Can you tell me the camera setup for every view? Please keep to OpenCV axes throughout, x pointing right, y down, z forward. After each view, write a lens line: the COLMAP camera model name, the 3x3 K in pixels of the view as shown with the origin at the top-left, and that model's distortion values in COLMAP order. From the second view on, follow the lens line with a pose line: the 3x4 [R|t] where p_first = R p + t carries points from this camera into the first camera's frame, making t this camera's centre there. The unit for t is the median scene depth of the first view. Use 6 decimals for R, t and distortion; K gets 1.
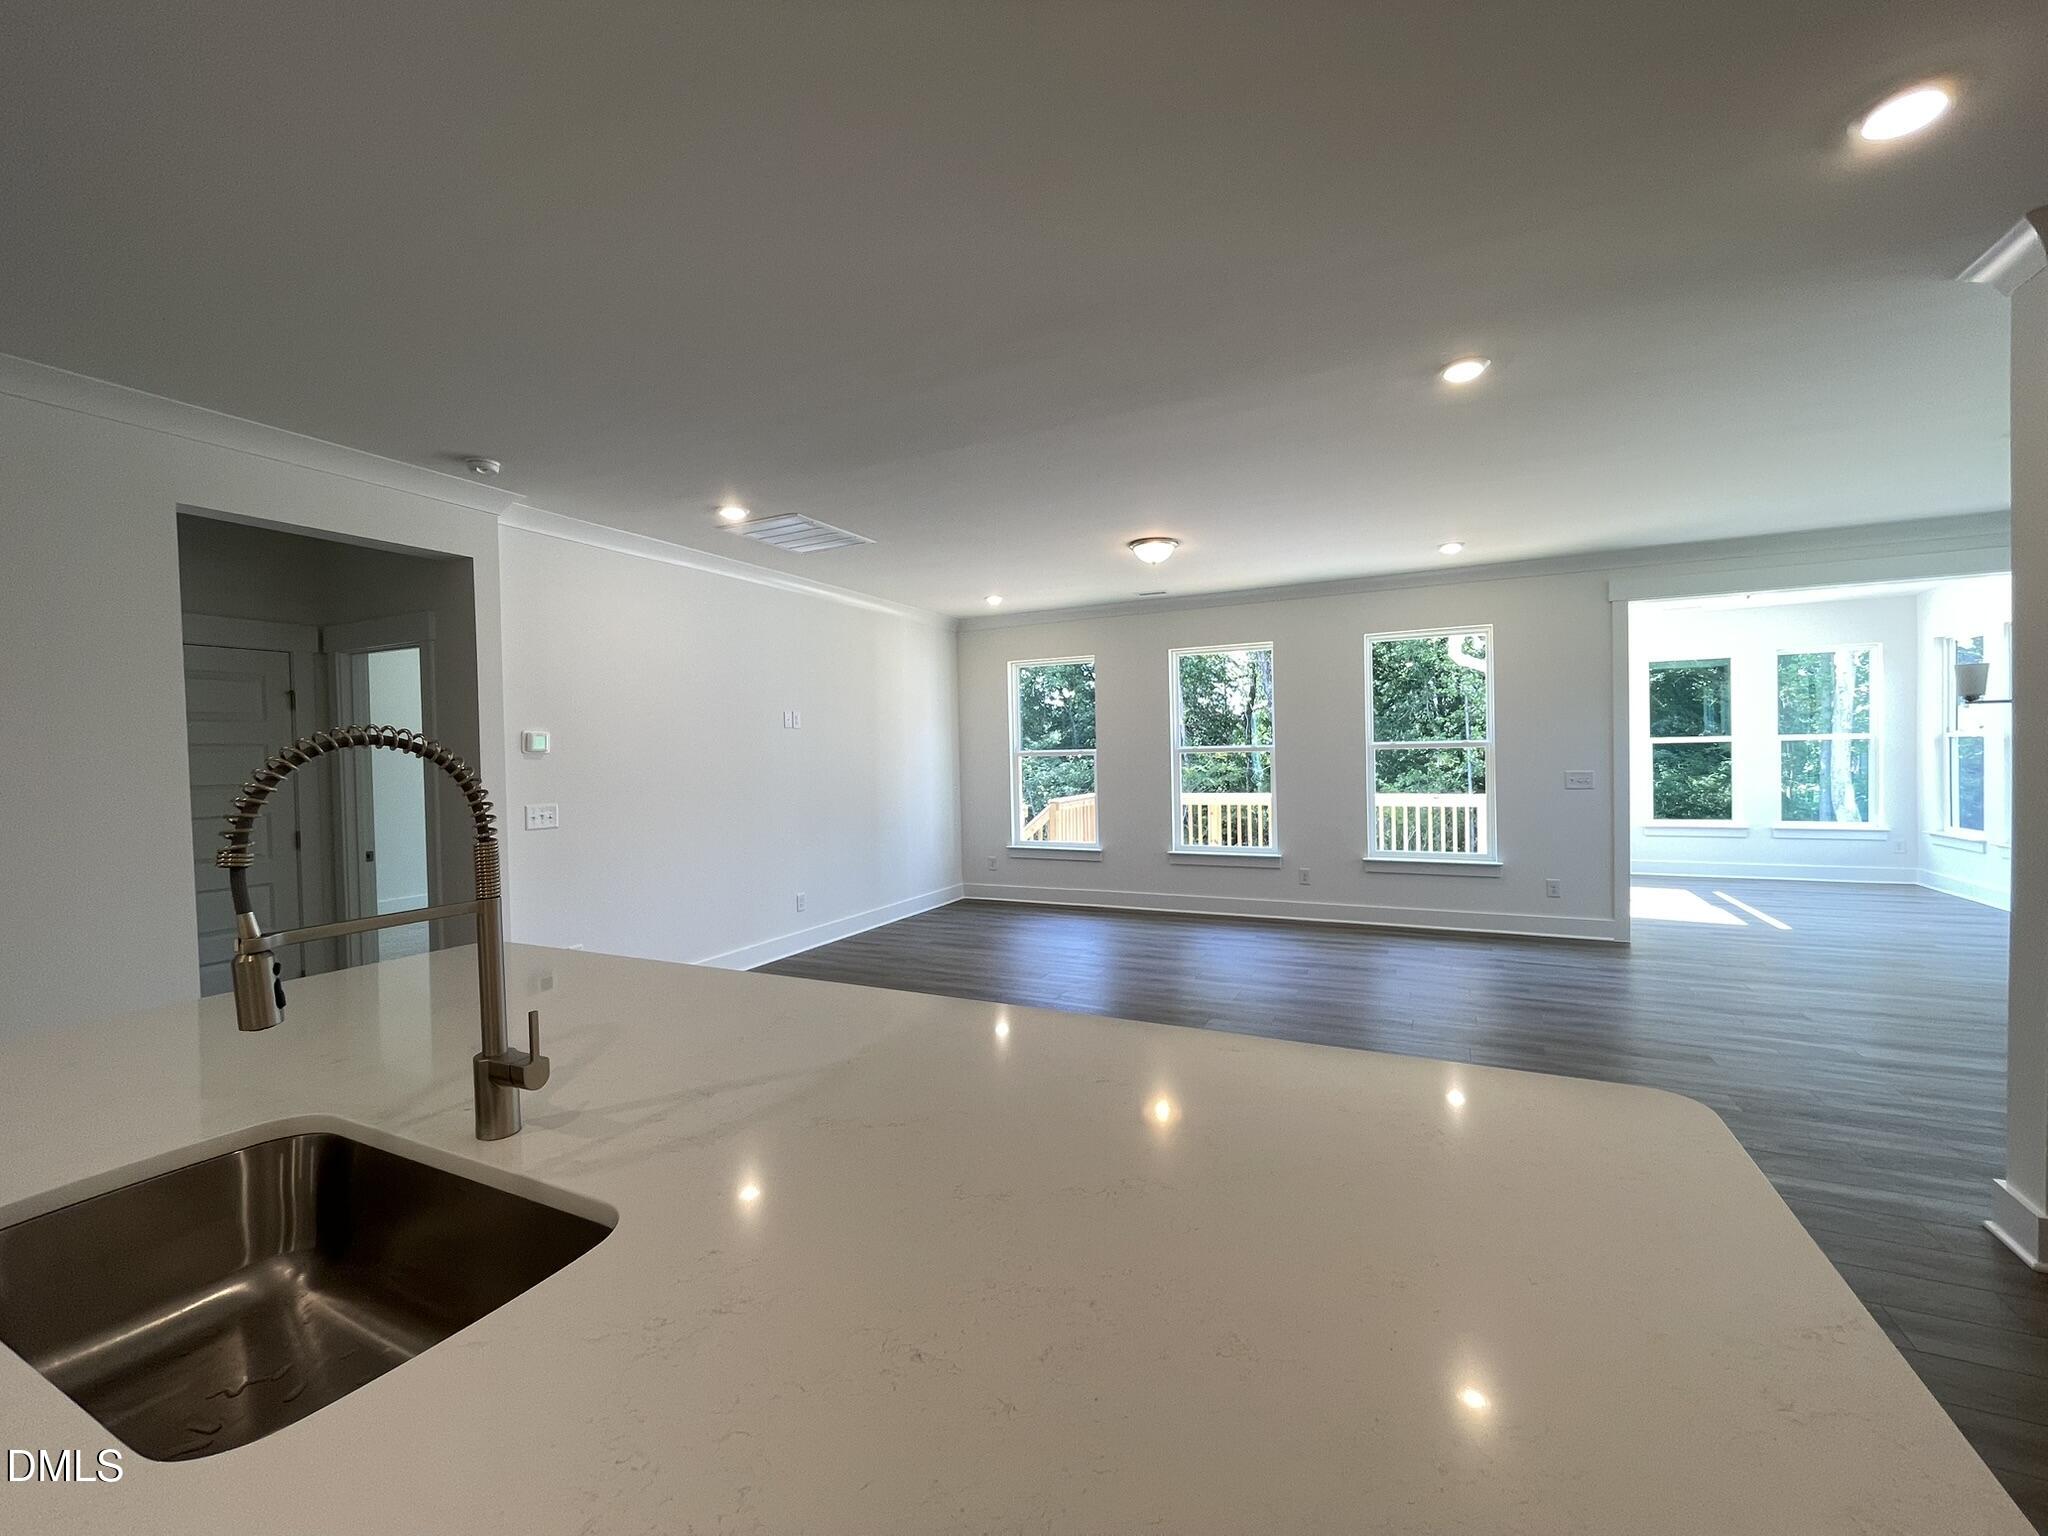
lens RADIAL K [[833.2, 0, 1019.5], [0, 833.2, 773.3], [0, 0, 1]] dist [-0.000100, -0.000698]
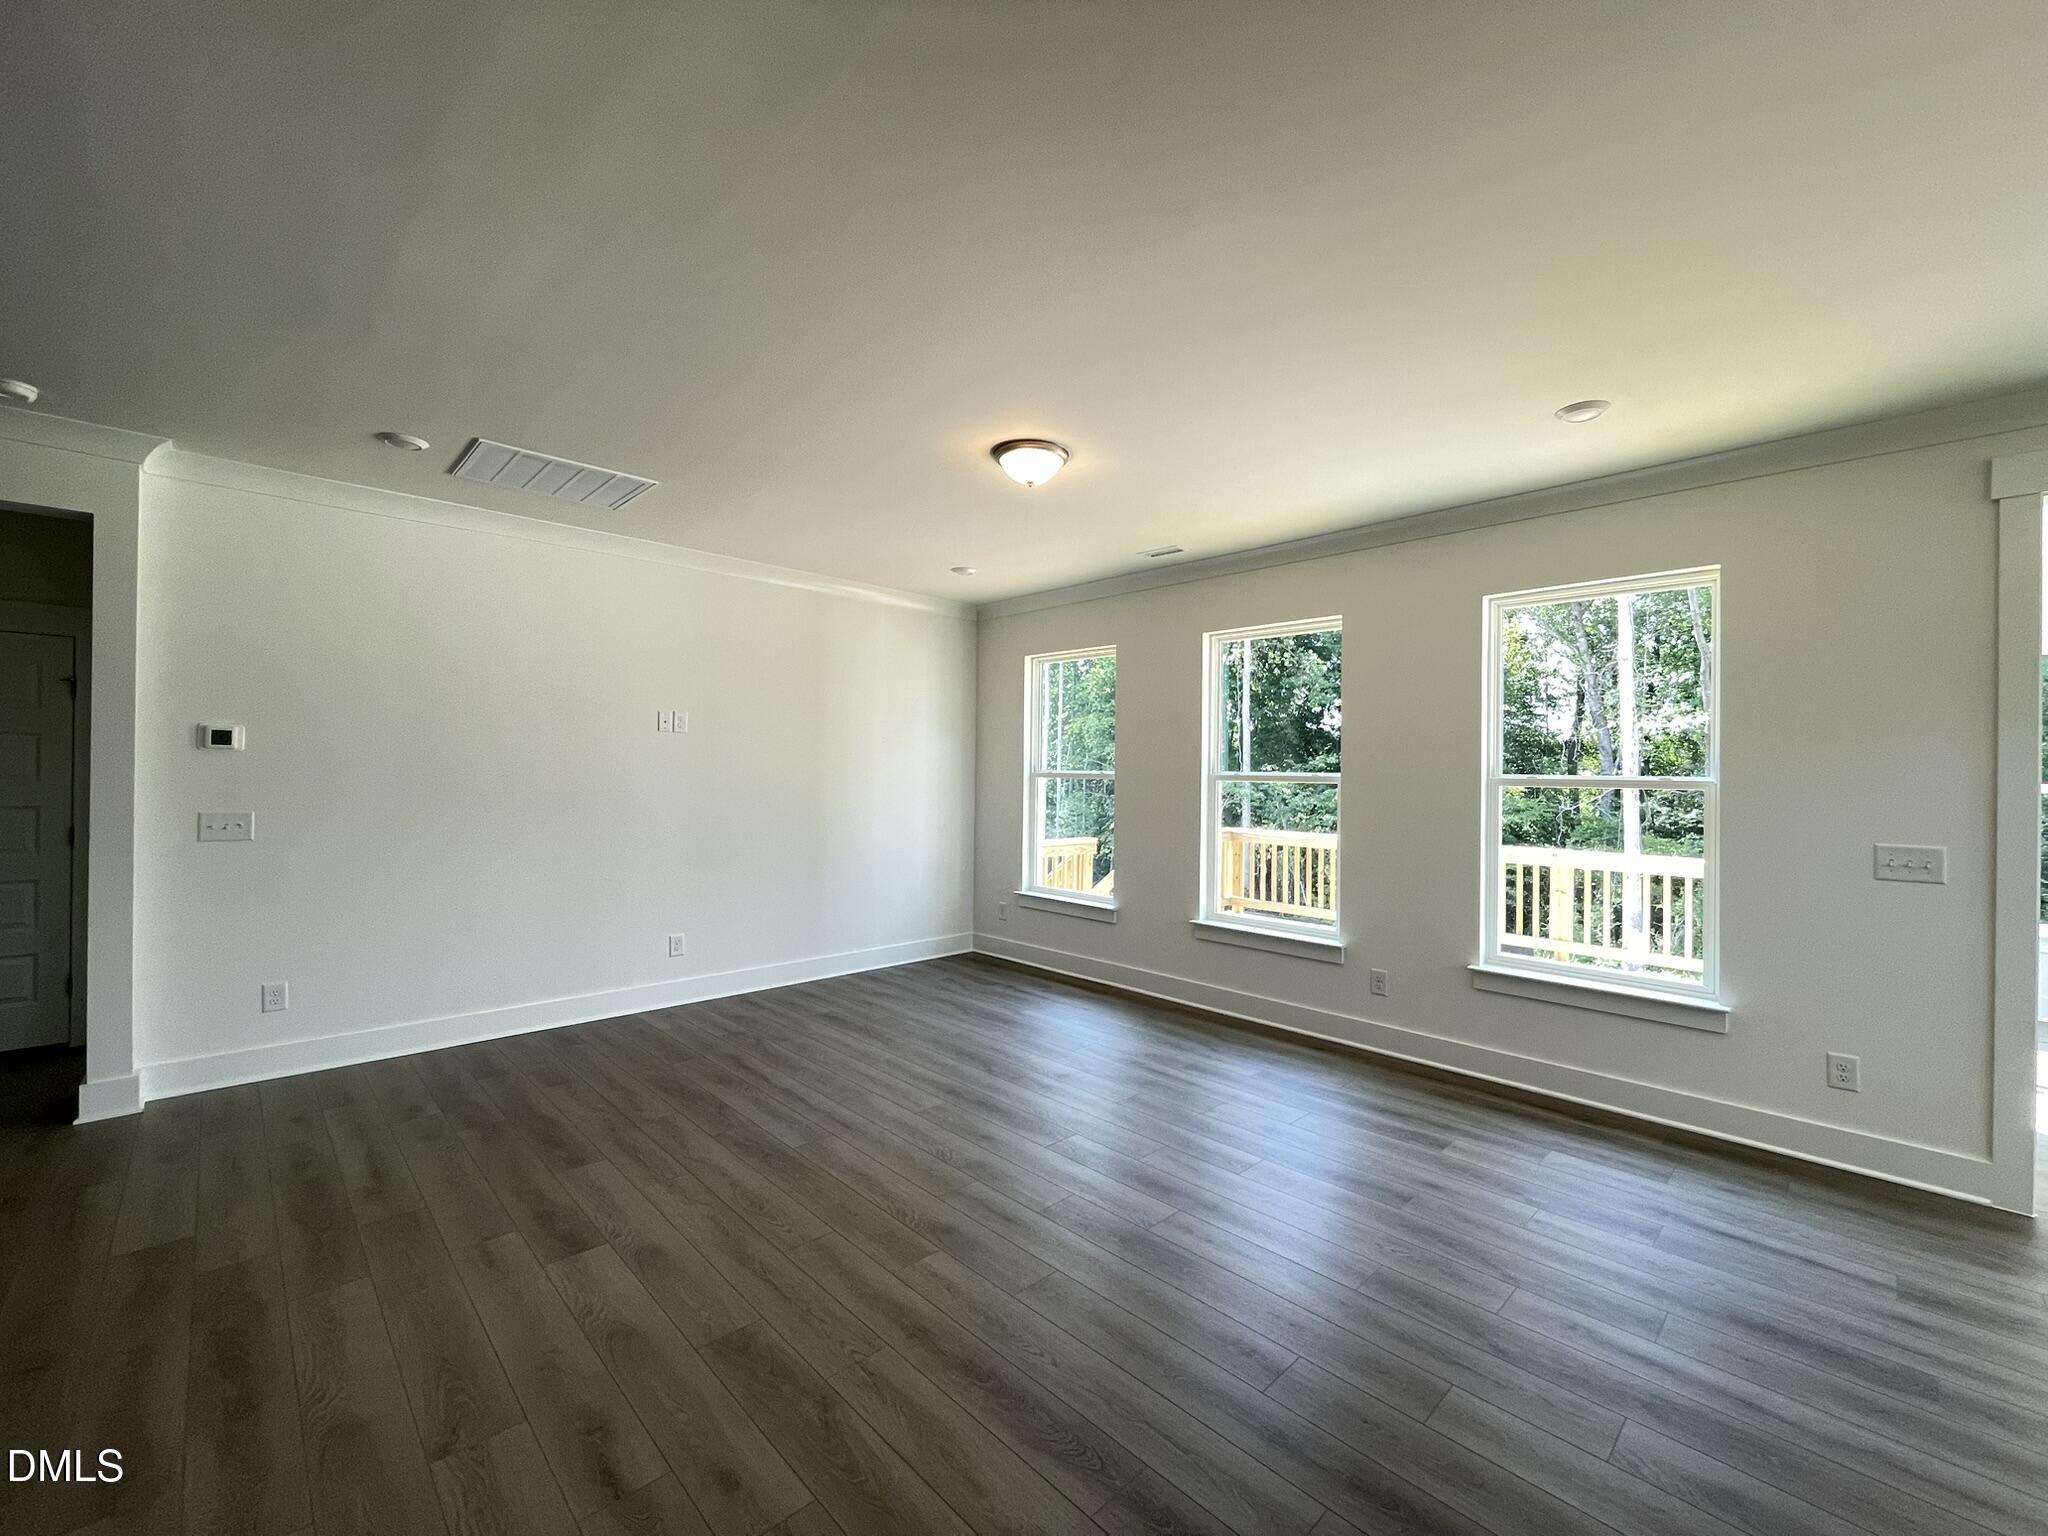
lens RADIAL K [[833.2, 0, 1024.1], [0, 833.2, 768.9], [0, 0, 1]] dist [-0.000100, -0.000698]
pose [[0.940451, 0.032235, -0.338397, 0.318227], [-0.041546, 0.998930, -0.020305, -0.014930], [0.337380, 0.033155, 0.940784, 0.327953]]
